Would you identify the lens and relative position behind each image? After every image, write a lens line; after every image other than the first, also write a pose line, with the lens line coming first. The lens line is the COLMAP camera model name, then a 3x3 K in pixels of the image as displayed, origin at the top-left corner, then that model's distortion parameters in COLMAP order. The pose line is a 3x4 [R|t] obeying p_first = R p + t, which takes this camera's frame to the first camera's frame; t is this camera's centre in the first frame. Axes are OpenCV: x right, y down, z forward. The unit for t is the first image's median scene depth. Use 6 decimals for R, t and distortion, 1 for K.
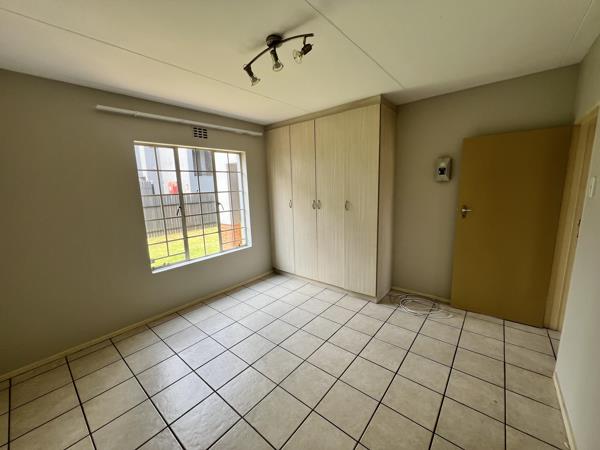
lens RADIAL K [[240.2, 0, 300.0], [0, 240.2, 225.0], [0, 0, 1]] dist [0.000353, 0.000008]
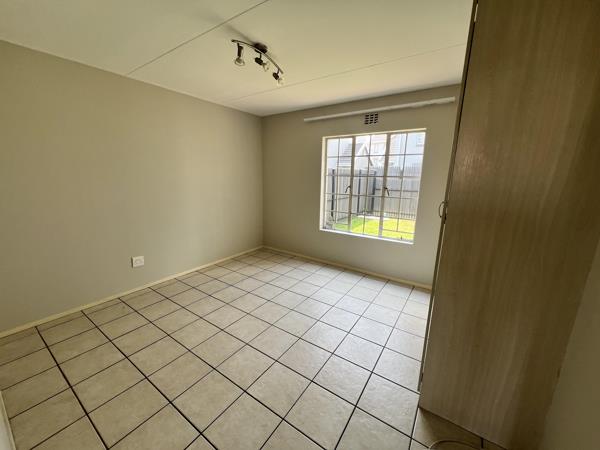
lens RADIAL K [[240.2, 0, 300.0], [0, 240.2, 225.0], [0, 0, 1]] dist [0.000353, 0.000008]
pose [[0.096849, 0.233902, -0.967424, 0.696423], [-0.184738, 0.959328, 0.213450, -0.101114], [0.978004, 0.158047, 0.136120, 0.620358]]
